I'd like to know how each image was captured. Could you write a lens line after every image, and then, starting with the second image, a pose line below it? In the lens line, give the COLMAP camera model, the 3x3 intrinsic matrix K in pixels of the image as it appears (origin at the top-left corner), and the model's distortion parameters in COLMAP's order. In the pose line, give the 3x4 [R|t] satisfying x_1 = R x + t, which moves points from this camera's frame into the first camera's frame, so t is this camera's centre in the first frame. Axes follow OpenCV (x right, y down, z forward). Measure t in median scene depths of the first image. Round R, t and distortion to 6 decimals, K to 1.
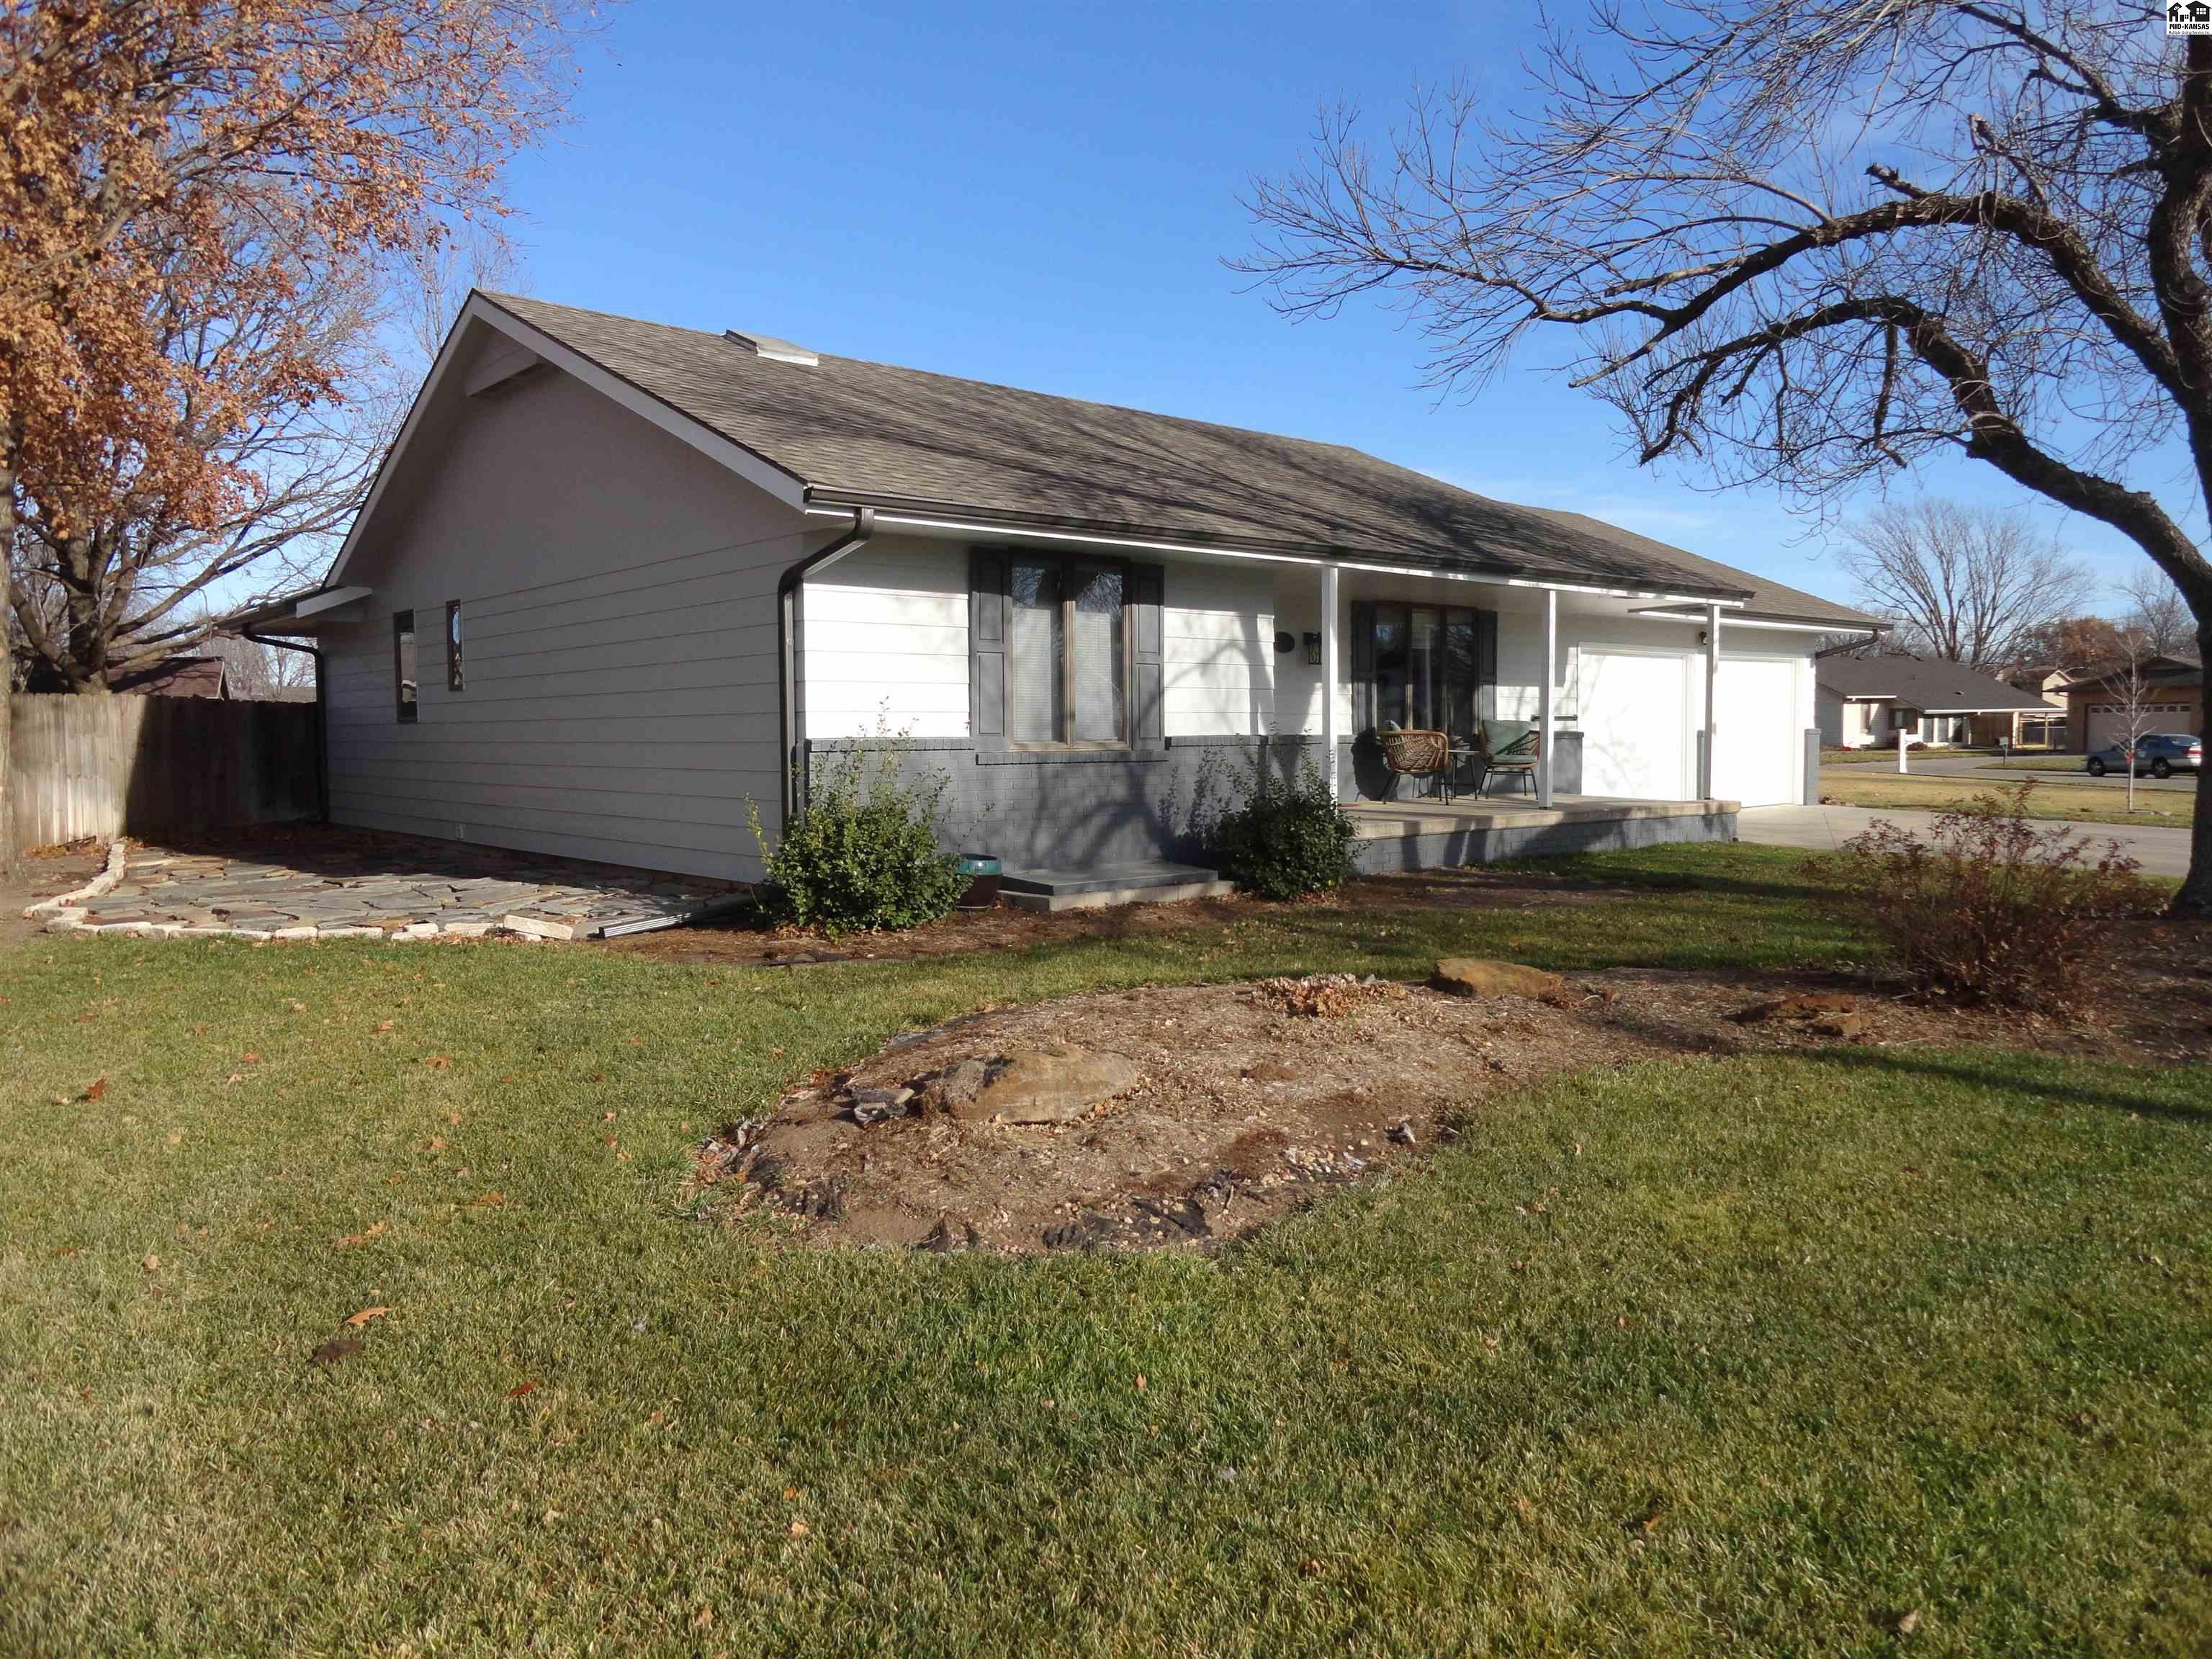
lens RADIAL K [[1521.6, 0, 1106.0], [0, 1521.6, 829.5], [0, 0, 1]] dist [0.002320, 0.003373]
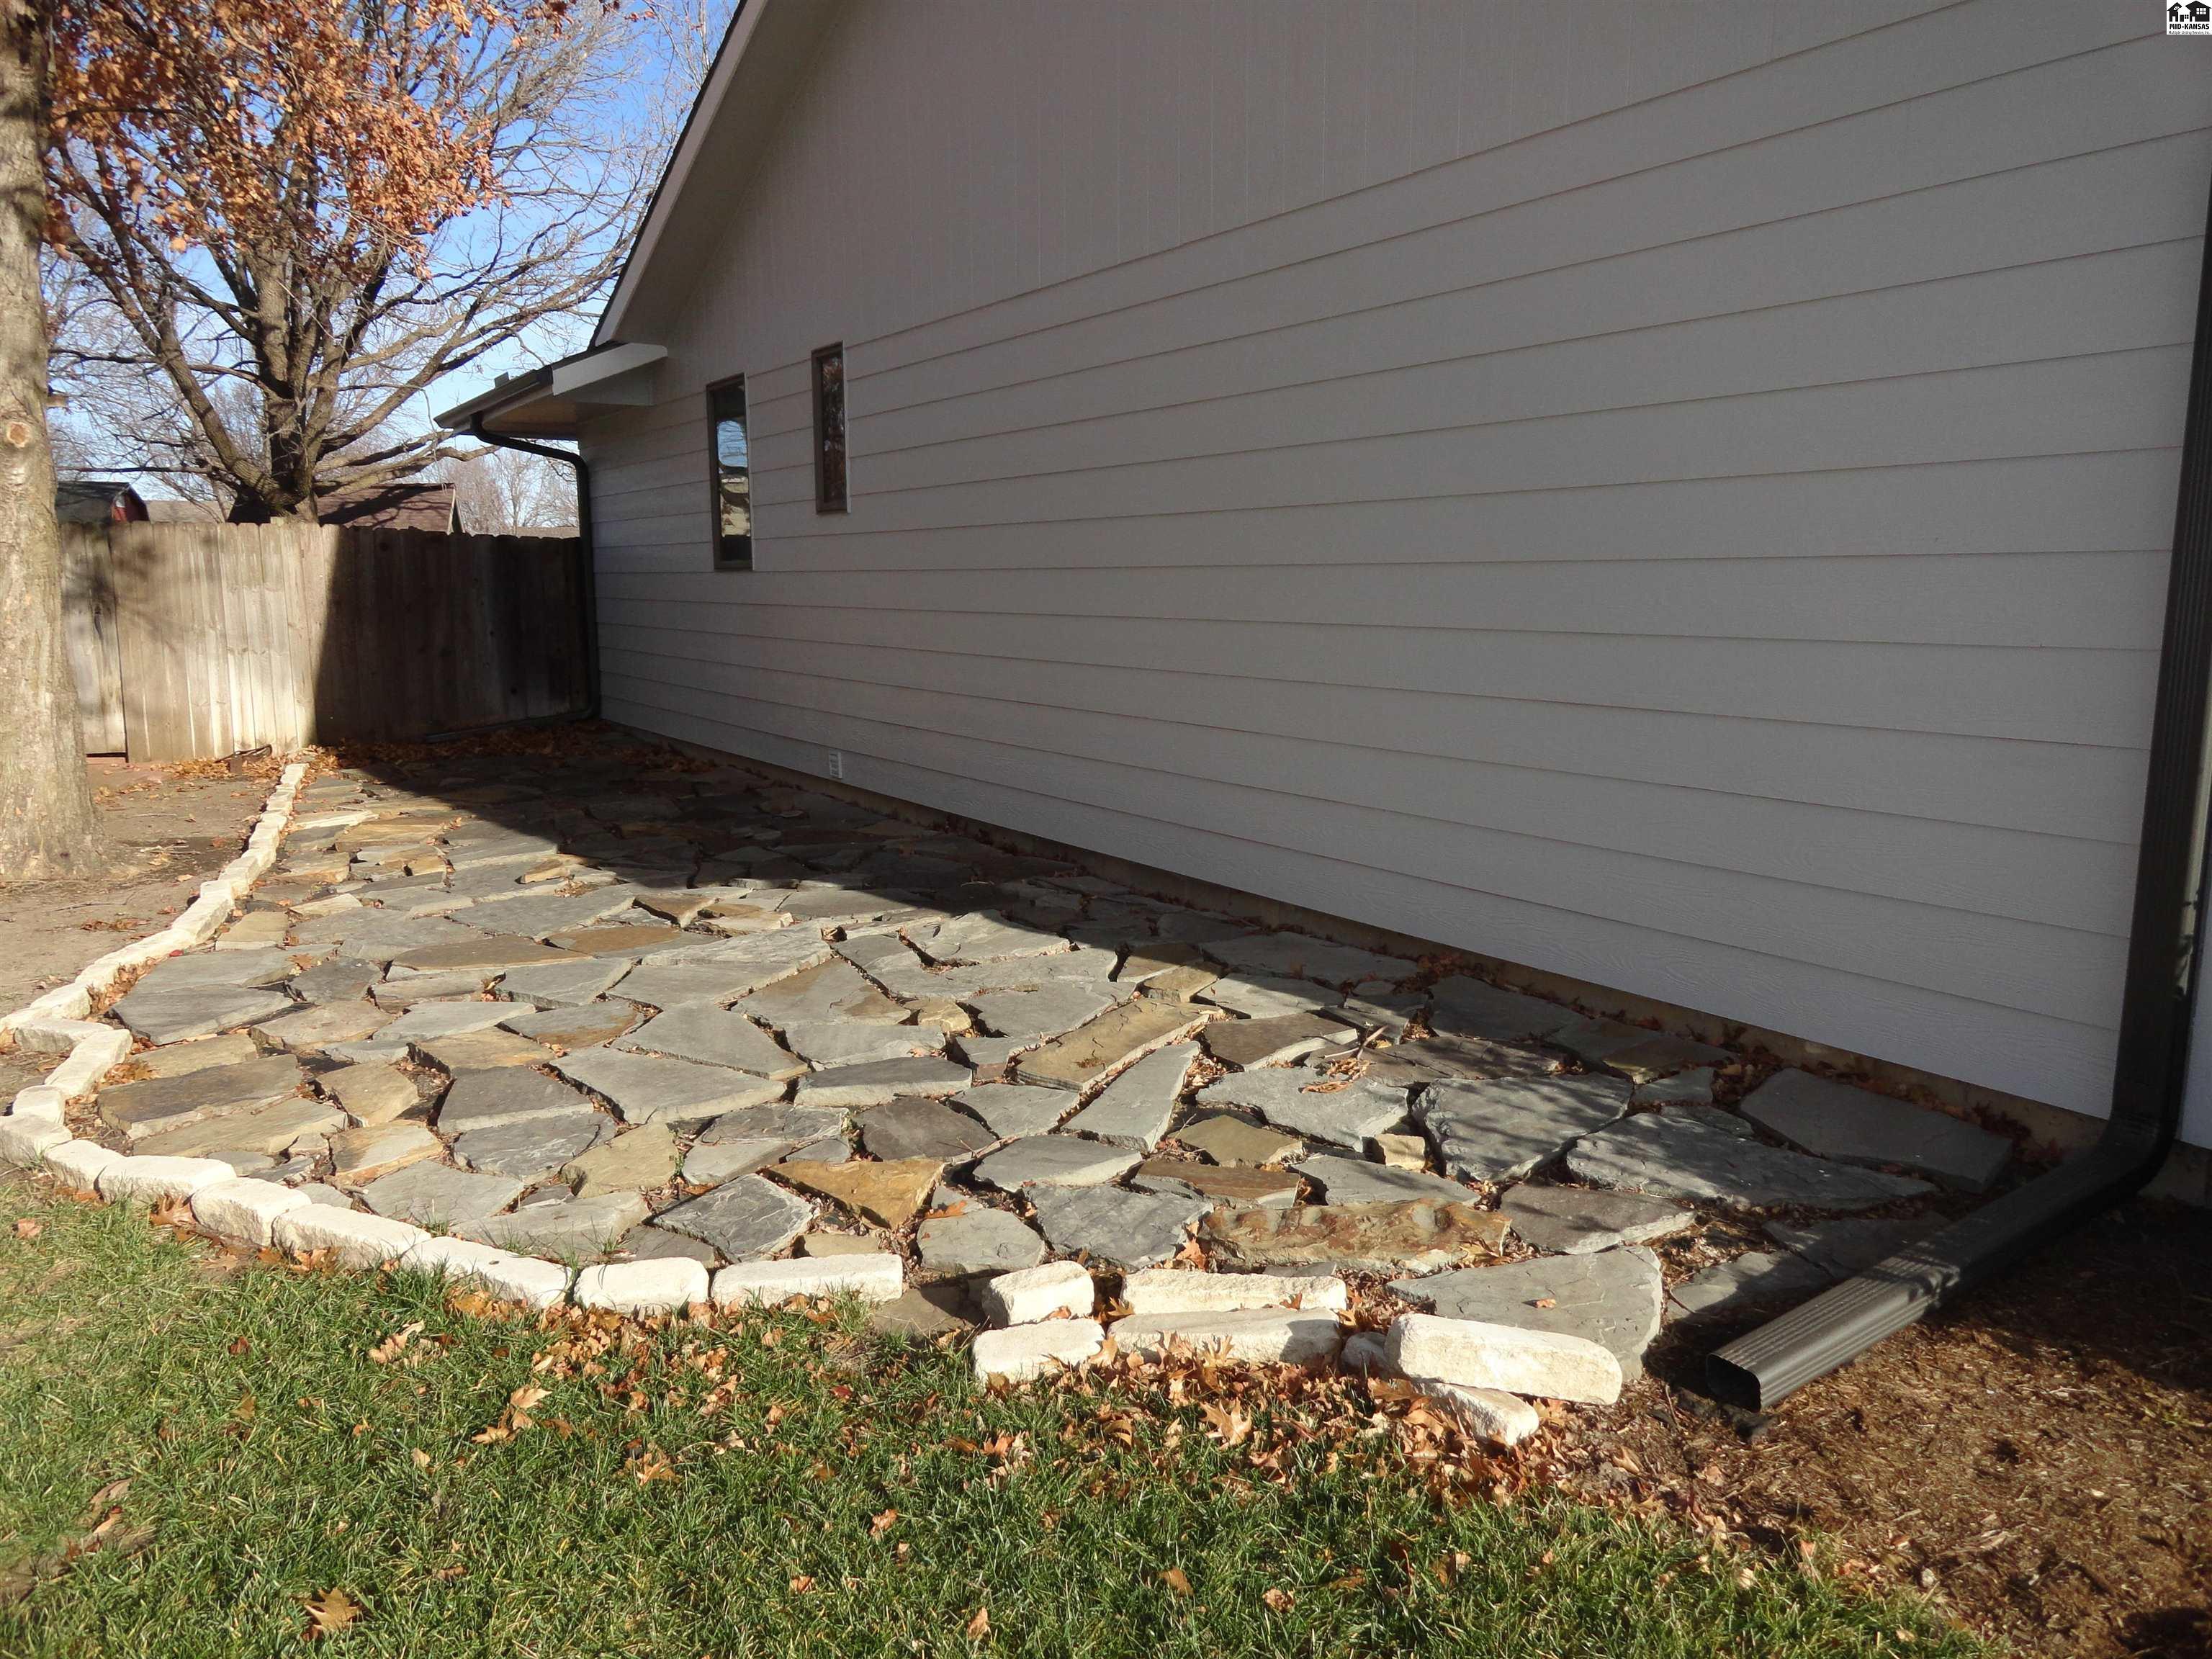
lens RADIAL K [[1521.6, 0, 1106.0], [0, 1521.6, 829.5], [0, 0, 1]] dist [0.002320, 0.003373]
pose [[0.991438, 0.026102, -0.127943, -0.182836], [-0.012985, 0.994669, 0.102300, -0.025433], [0.129931, -0.099762, 0.986492, 0.326867]]
